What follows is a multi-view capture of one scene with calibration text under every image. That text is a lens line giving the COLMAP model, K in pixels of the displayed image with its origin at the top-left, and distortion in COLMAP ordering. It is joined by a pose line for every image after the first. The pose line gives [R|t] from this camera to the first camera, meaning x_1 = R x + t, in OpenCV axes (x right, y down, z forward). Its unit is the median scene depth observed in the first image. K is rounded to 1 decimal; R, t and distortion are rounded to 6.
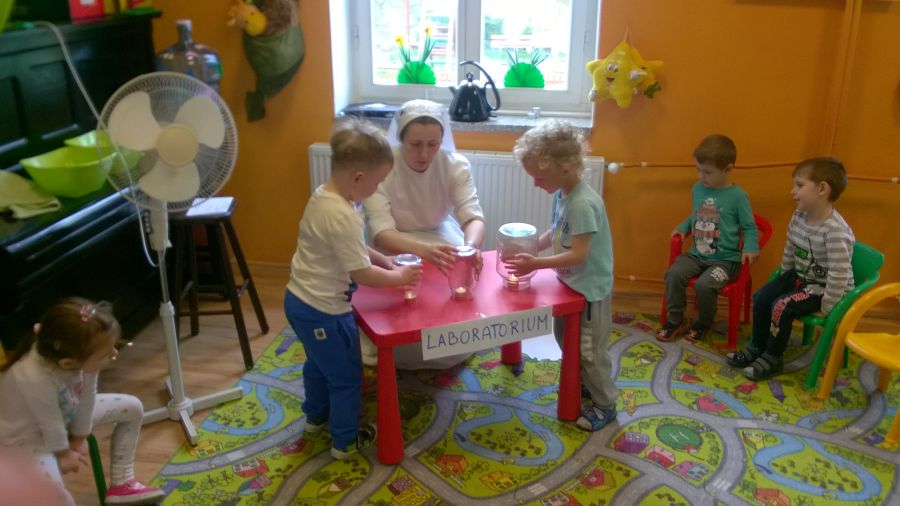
lens RADIAL K [[777.6, 0, 448.8], [0, 777.6, 252.9], [0, 0, 1]] dist [0.006407, -0.036252]
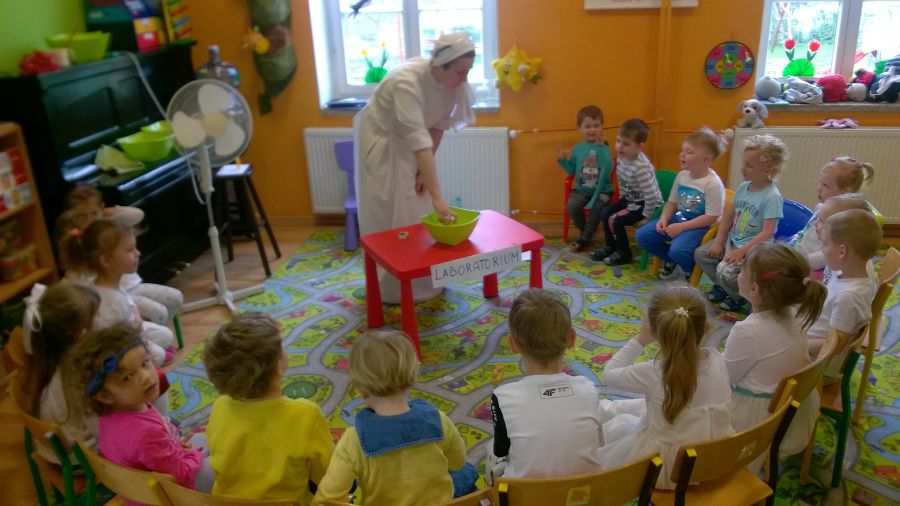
lens RADIAL K [[704.9, 0, 455.2], [0, 704.9, 255.6], [0, 0, 1]] dist [-0.005422, -0.002357]
pose [[0.998840, -0.048145, -0.000686, 0.099214], [0.048150, 0.998709, 0.016169, 0.096649], [-0.000094, -0.016184, 0.999869, -0.336526]]
